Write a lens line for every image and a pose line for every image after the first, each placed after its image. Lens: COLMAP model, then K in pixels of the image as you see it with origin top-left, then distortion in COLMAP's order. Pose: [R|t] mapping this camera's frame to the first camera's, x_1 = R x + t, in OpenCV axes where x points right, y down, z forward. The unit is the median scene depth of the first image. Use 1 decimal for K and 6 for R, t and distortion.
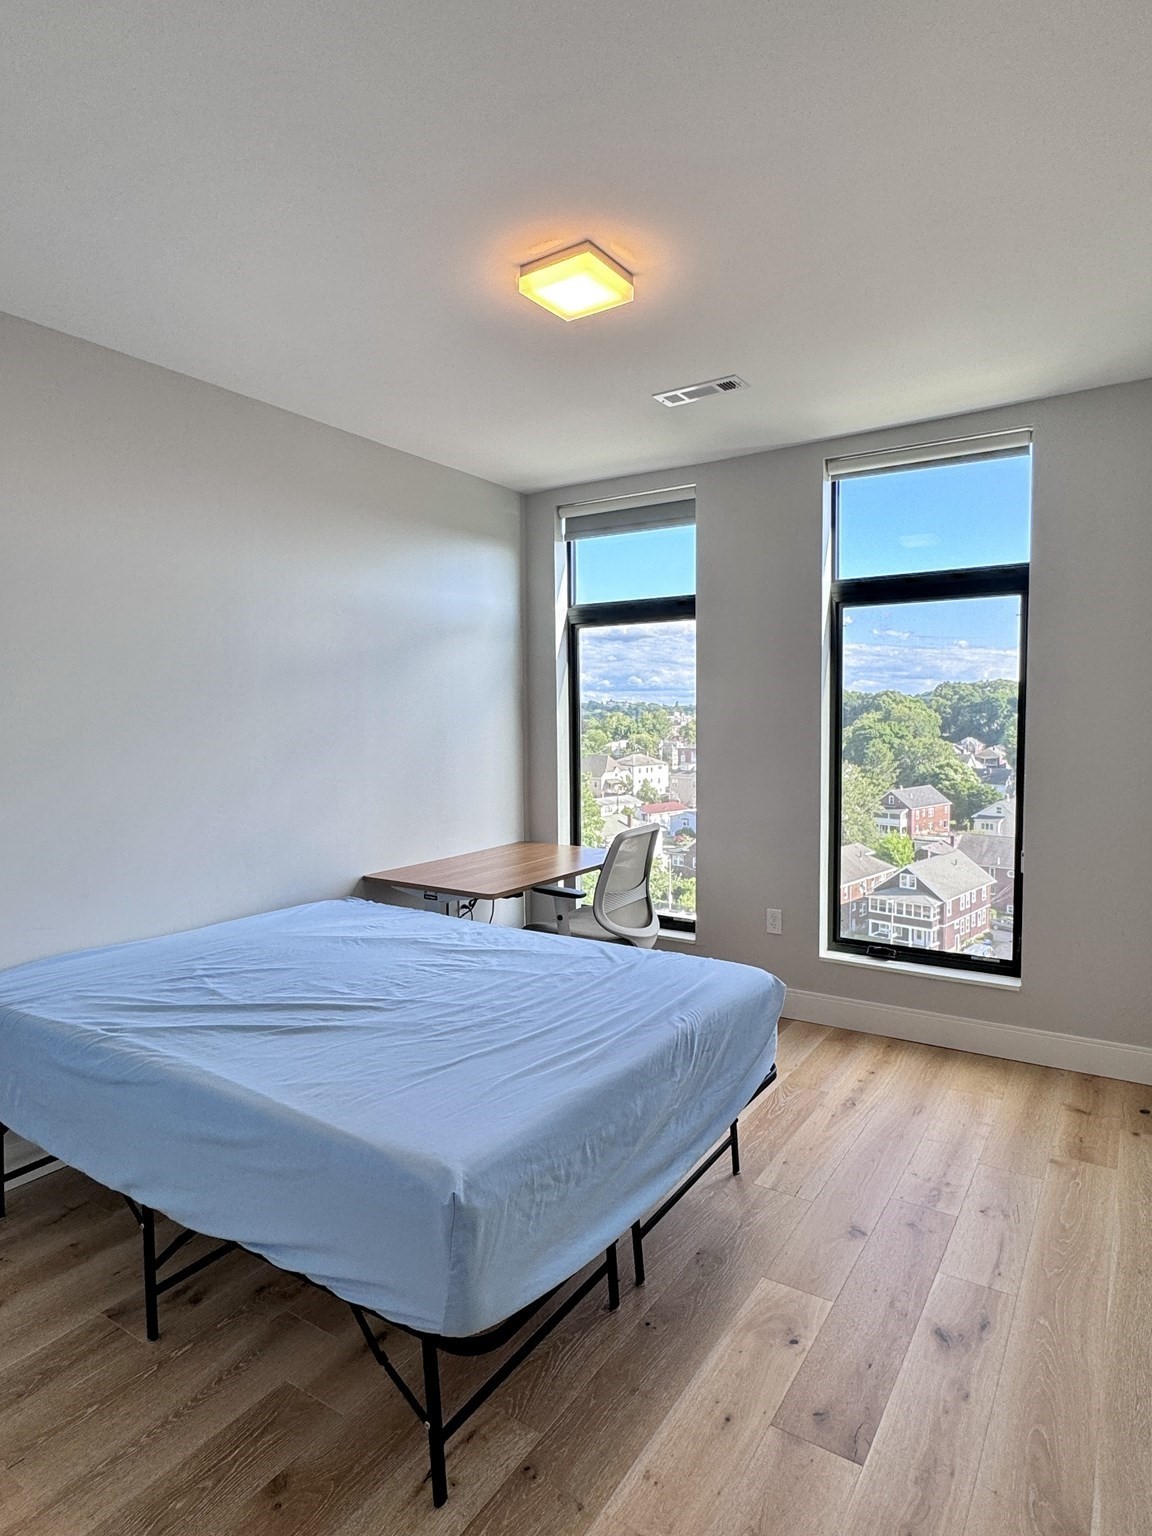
lens RADIAL K [[877.3, 0, 580.5], [0, 877.3, 765.3], [0, 0, 1]] dist [-0.004733, -0.000644]
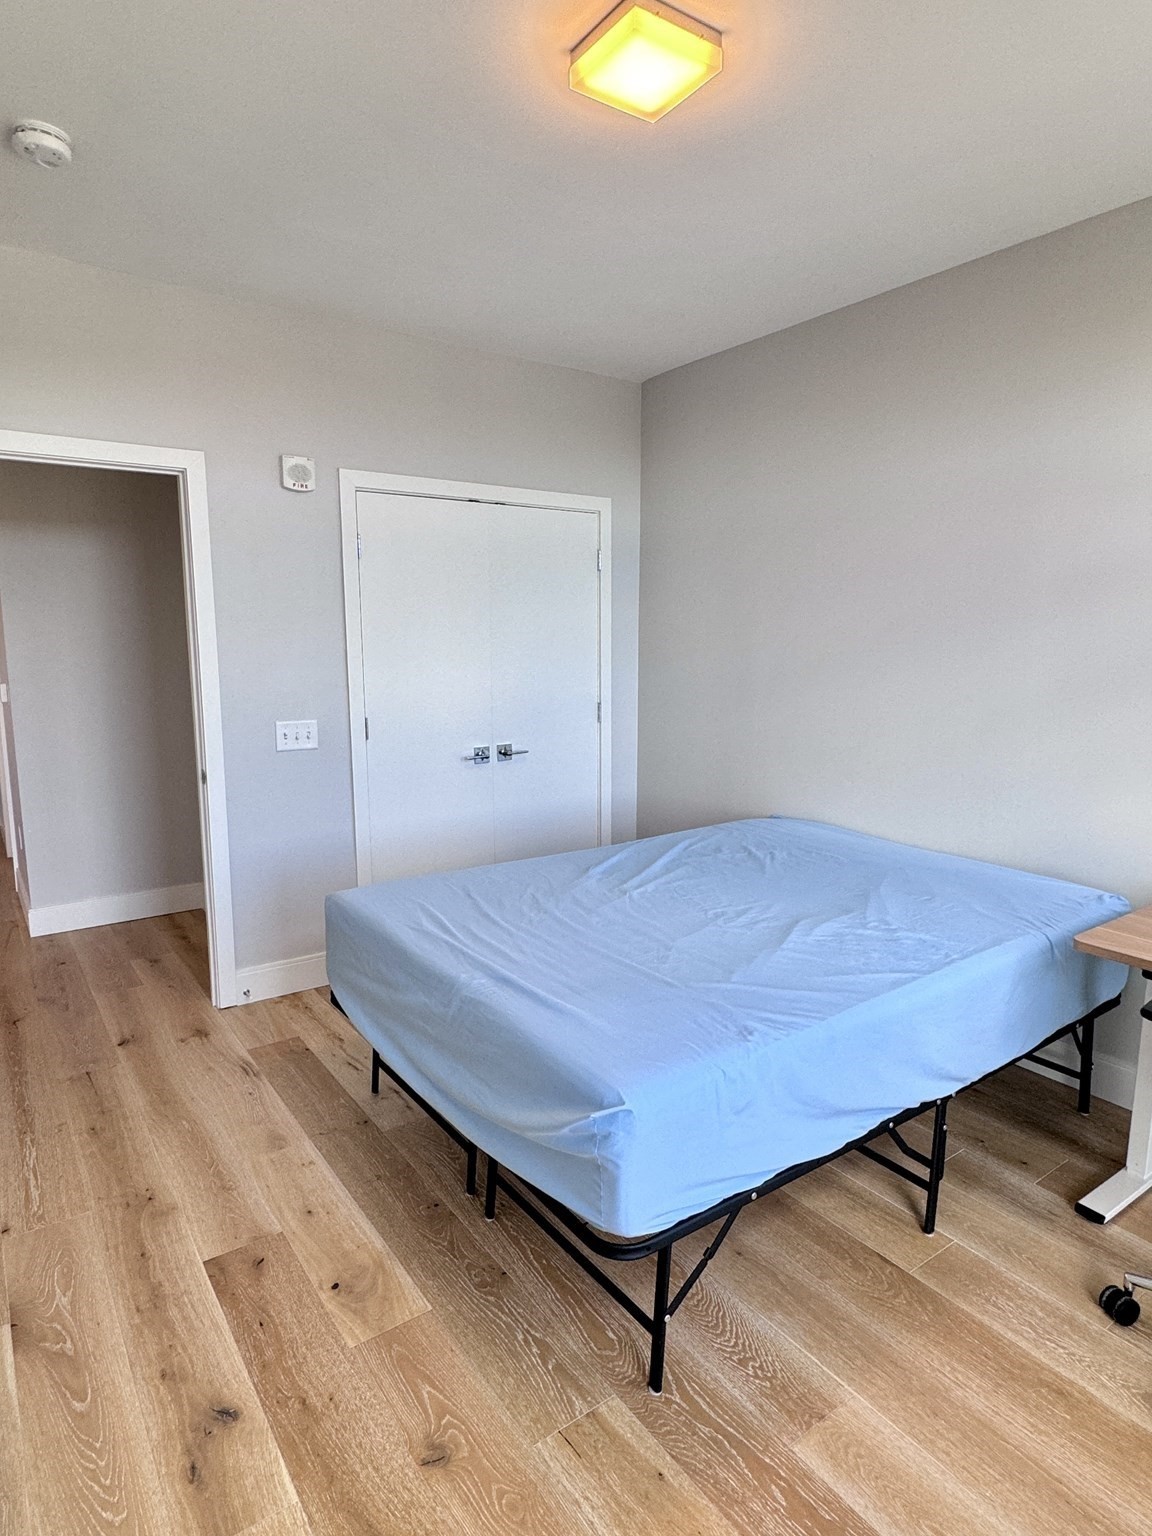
lens RADIAL K [[877.3, 0, 580.5], [0, 877.3, 765.3], [0, 0, 1]] dist [-0.004733, -0.000644]
pose [[-0.367895, 0.141175, -0.919088, 0.880465], [-0.049126, 0.984076, 0.170822, -0.085565], [0.928569, 0.107996, -0.355102, 1.413157]]
